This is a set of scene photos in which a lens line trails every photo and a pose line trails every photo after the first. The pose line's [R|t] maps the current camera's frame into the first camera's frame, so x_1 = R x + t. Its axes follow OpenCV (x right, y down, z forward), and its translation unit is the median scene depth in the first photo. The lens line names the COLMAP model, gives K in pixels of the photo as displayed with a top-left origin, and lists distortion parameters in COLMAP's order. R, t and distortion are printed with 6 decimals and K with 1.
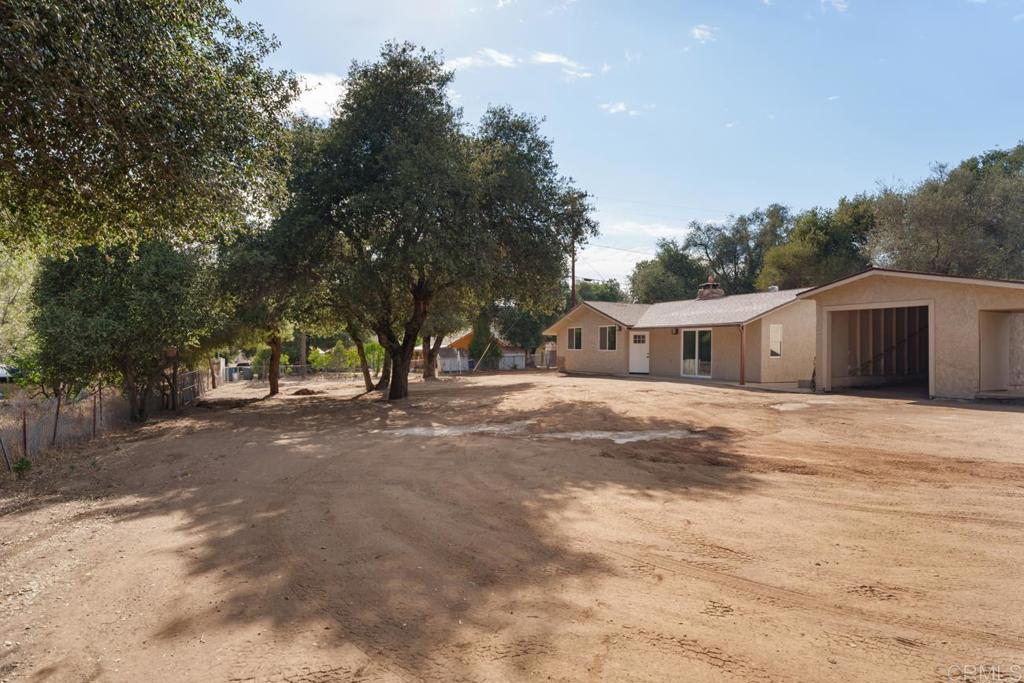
lens RADIAL K [[607.1, 0, 511.2], [0, 607.1, 339.3], [0, 0, 1]] dist [-0.000996, 0.000253]
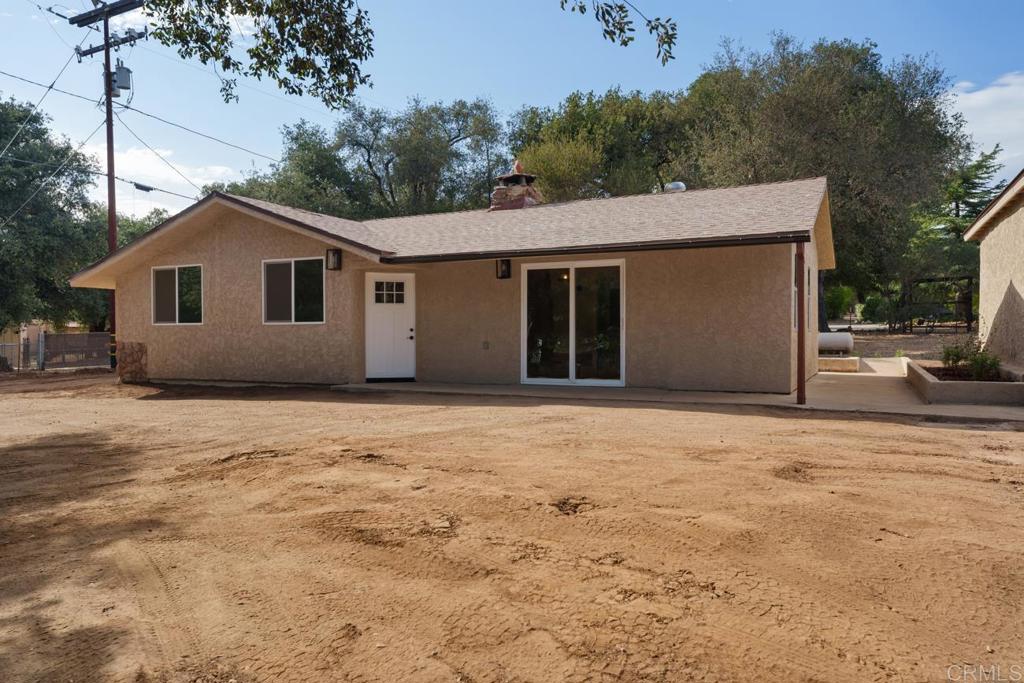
lens RADIAL K [[728.0, 0, 508.2], [0, 728.0, 343.8], [0, 0, 1]] dist [-0.001880, 0.017174]
pose [[0.779838, -0.023256, 0.625550, -0.024515], [0.004451, 0.999490, 0.031609, 0.018324], [-0.625966, -0.021866, 0.779544, 0.580719]]
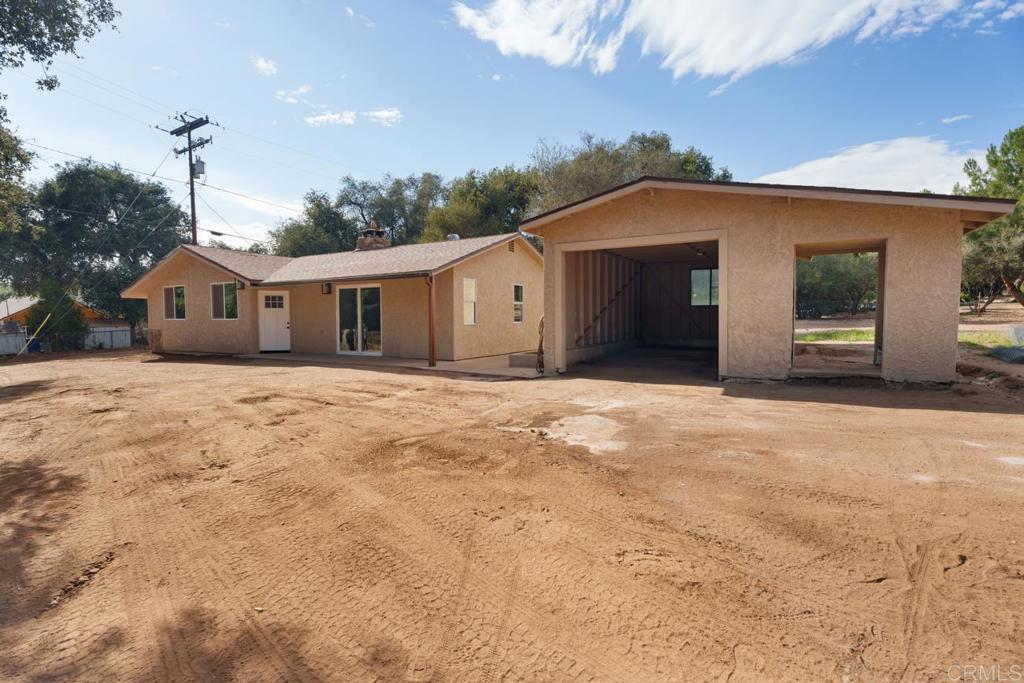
lens RADIAL K [[492.4, 0, 512.3], [0, 492.4, 342.7], [0, 0, 1]] dist [-0.003314, 0.000437]
pose [[0.817575, -0.041118, 0.574353, 0.109331], [0.005415, 0.997952, 0.063735, 0.011925], [-0.575797, -0.048998, 0.816123, 0.386967]]
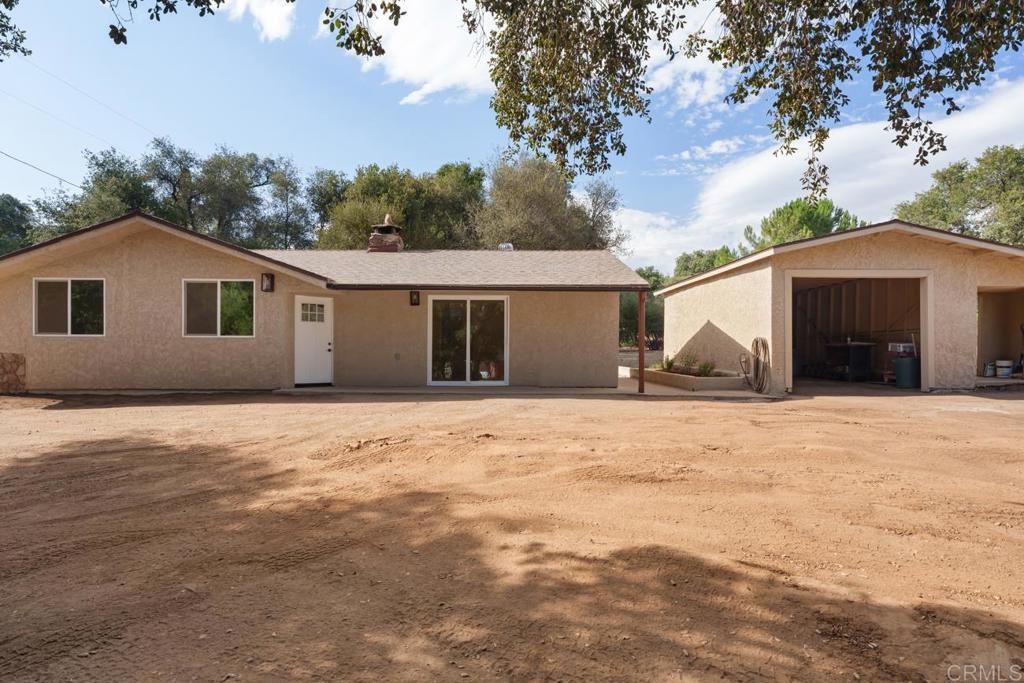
lens RADIAL K [[549.5, 0, 504.5], [0, 549.5, 356.4], [0, 0, 1]] dist [-0.006854, 0.000753]
pose [[0.407161, -0.016621, 0.913205, -0.119868], [-0.011320, 0.999666, 0.023242, 0.022170], [-0.913286, -0.019801, 0.406837, 0.683885]]
